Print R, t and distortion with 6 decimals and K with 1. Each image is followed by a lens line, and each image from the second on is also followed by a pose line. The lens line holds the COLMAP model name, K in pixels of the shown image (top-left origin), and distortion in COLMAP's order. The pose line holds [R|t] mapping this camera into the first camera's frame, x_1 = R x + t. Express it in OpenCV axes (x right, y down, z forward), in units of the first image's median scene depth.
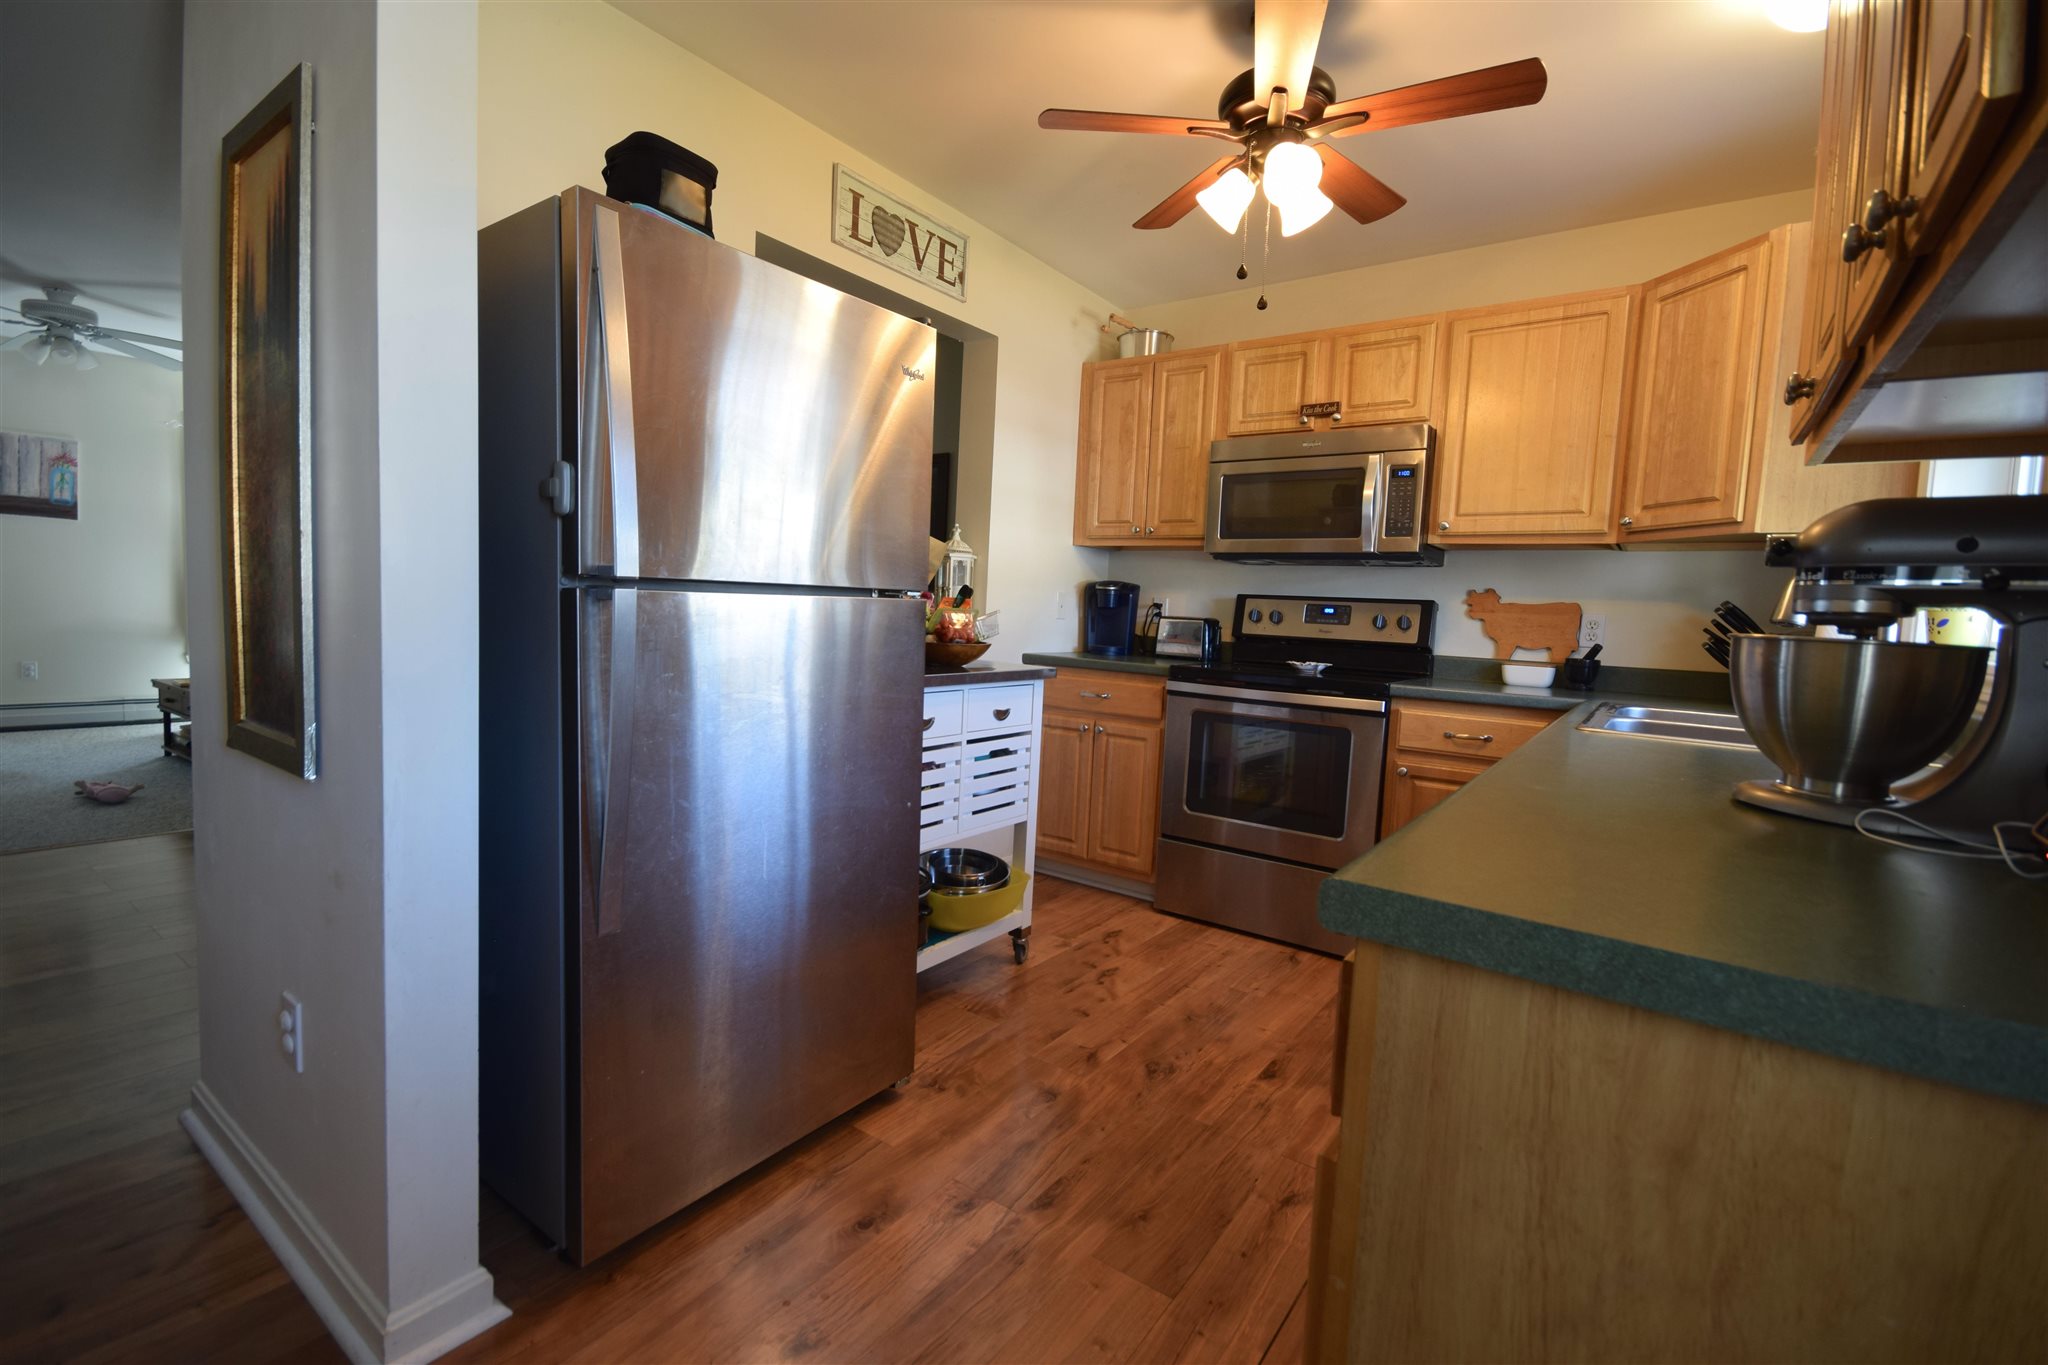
lens RADIAL K [[899.5, 0, 1024.0], [0, 899.5, 682.5], [0, 0, 1]] dist [0.000138, 0.000211]
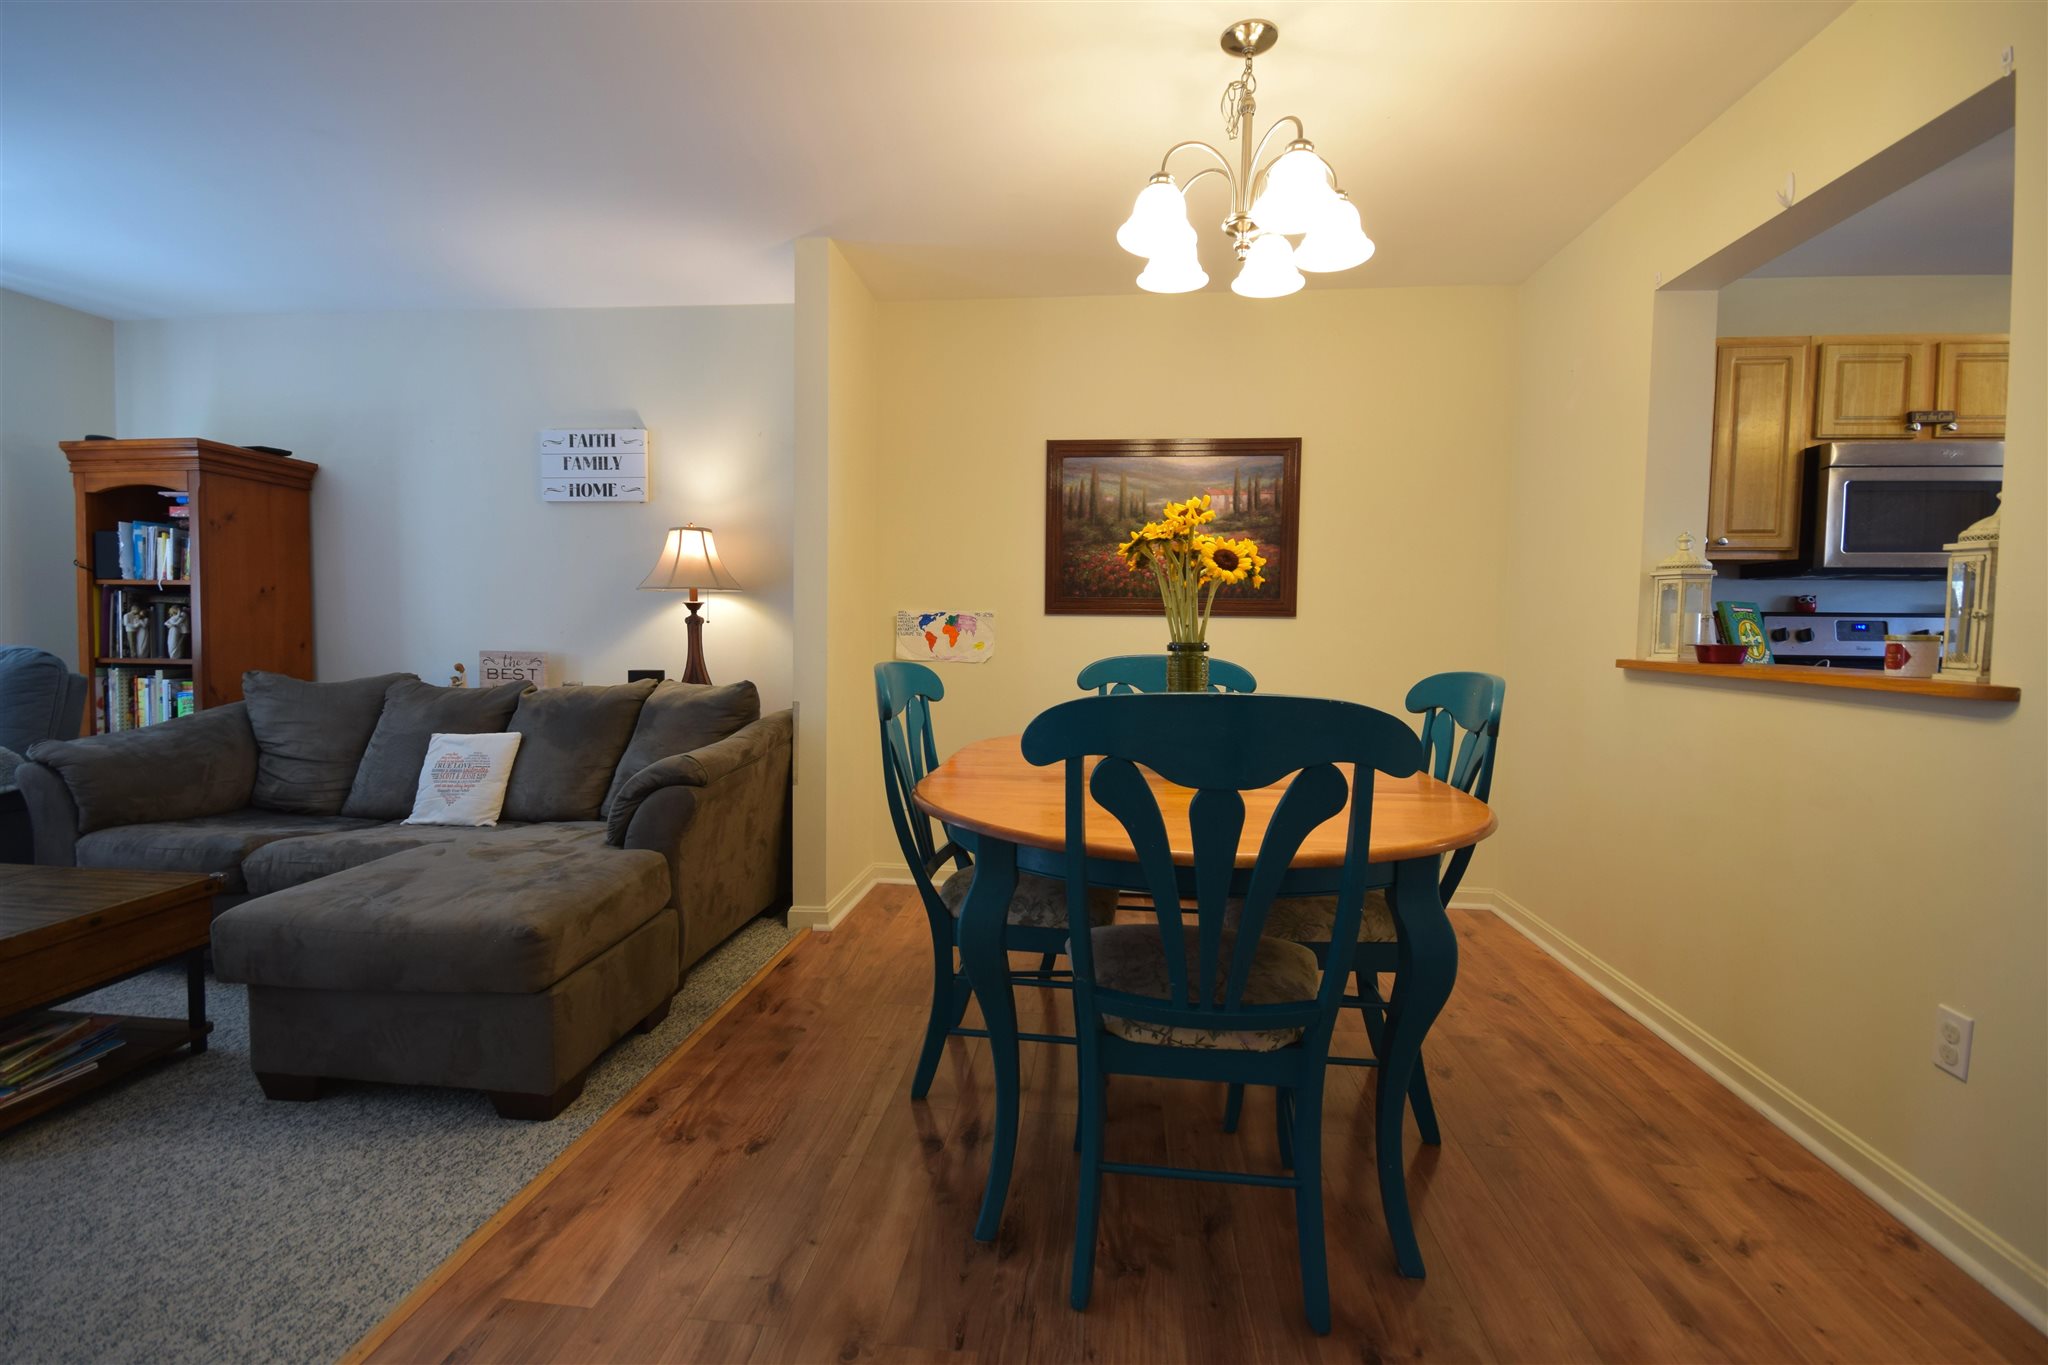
lens RADIAL K [[893.6, 0, 1016.9], [0, 893.6, 677.8], [0, 0, 1]] dist [0.024378, -0.019513]
pose [[0.865946, -0.067704, 0.495533, -1.079873], [0.071156, 0.997394, 0.011927, -0.117977], [-0.495050, 0.024932, 0.868507, 0.717027]]
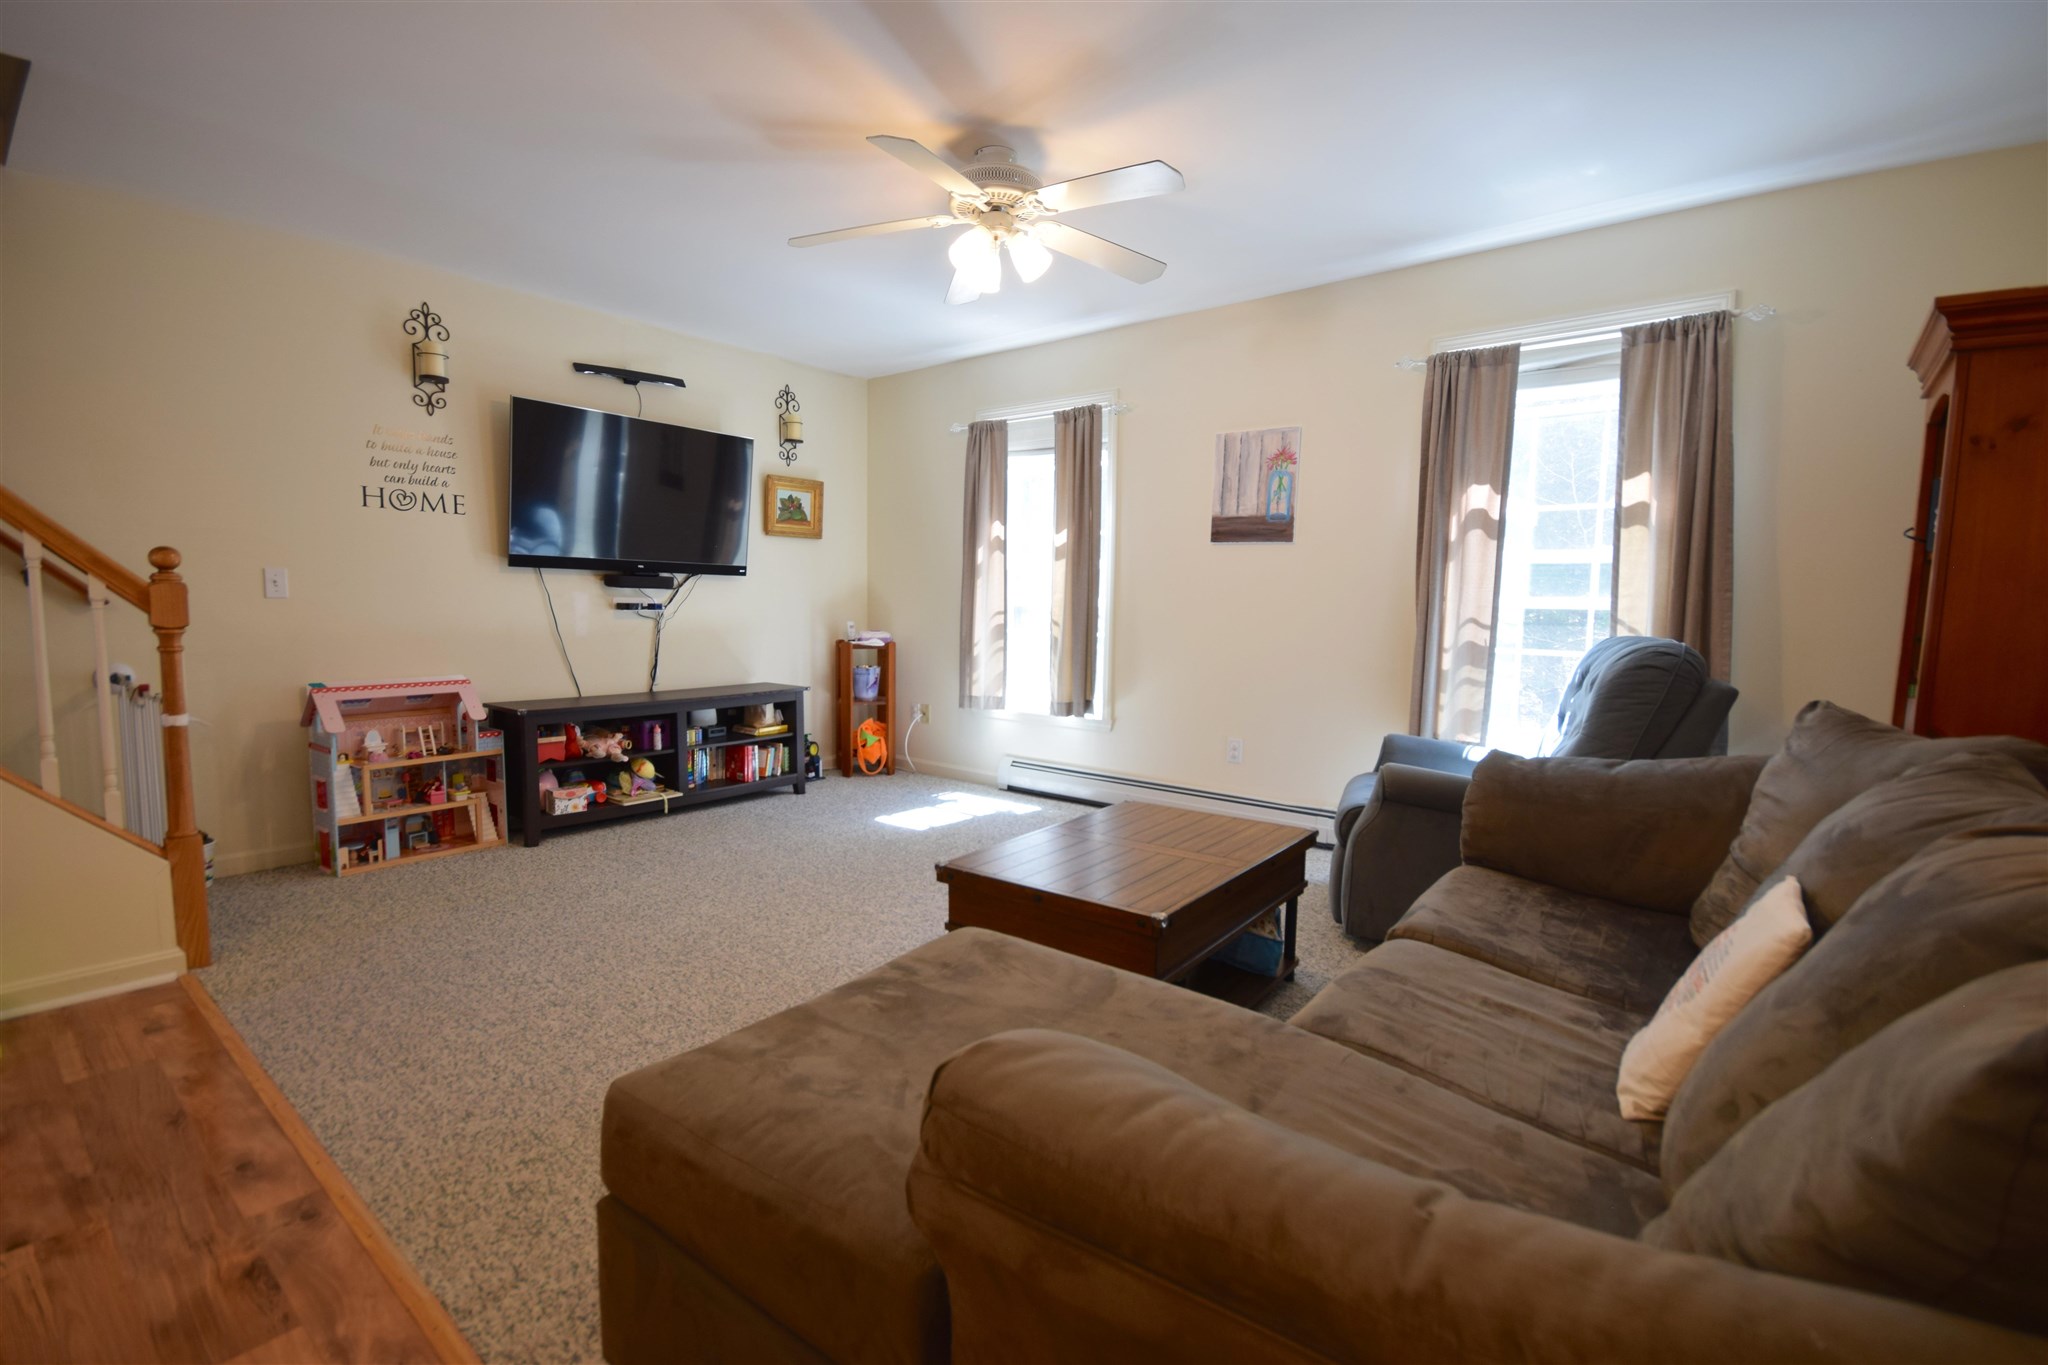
lens RADIAL K [[899.5, 0, 1024.0], [0, 899.5, 682.5], [0, 0, 1]] dist [0.000138, 0.000211]
pose [[-0.042081, 0.044840, -0.998107, -0.688108], [-0.096419, 0.994147, 0.048728, -0.171245], [0.994451, 0.098287, -0.037511, 1.631282]]
